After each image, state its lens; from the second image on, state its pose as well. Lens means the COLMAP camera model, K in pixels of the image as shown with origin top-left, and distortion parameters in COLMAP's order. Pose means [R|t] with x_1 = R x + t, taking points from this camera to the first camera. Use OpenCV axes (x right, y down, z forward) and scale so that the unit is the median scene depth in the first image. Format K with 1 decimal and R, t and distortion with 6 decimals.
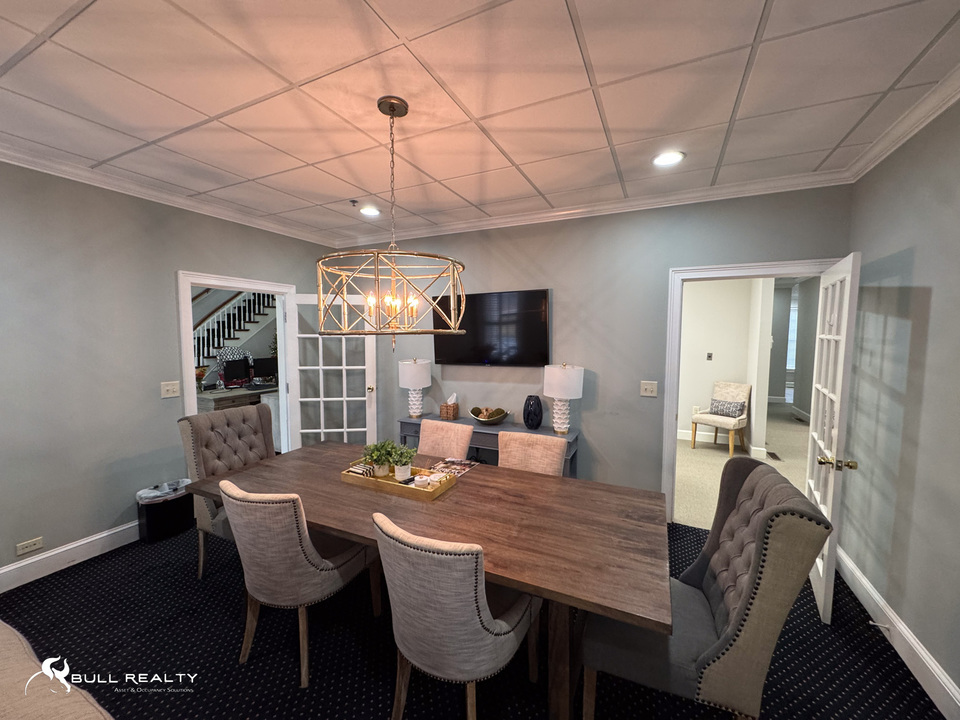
lens RADIAL K [[385.8, 0, 477.1], [0, 385.8, 367.0], [0, 0, 1]] dist [-0.004957, 0.001342]
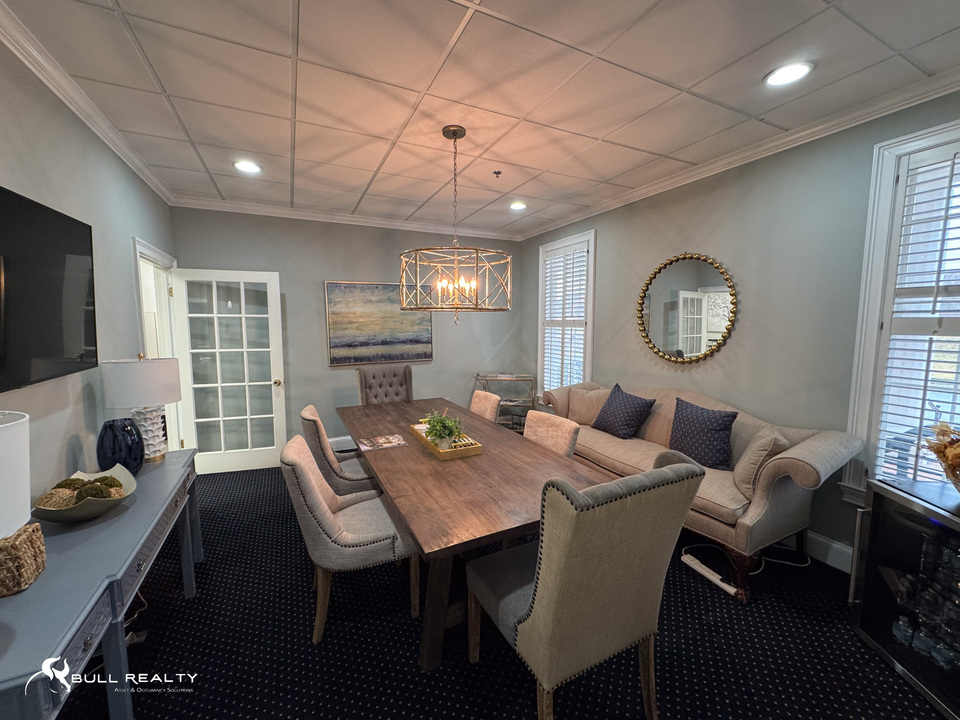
lens RADIAL K [[385.8, 0, 479.1], [0, 385.8, 357.0], [0, 0, 1]] dist [-0.004957, 0.001342]
pose [[0.793521, 0.051819, -0.606333, 0.518713], [-0.038052, 0.998643, 0.035546, 0.006788], [0.607352, -0.005134, 0.794416, 0.033741]]
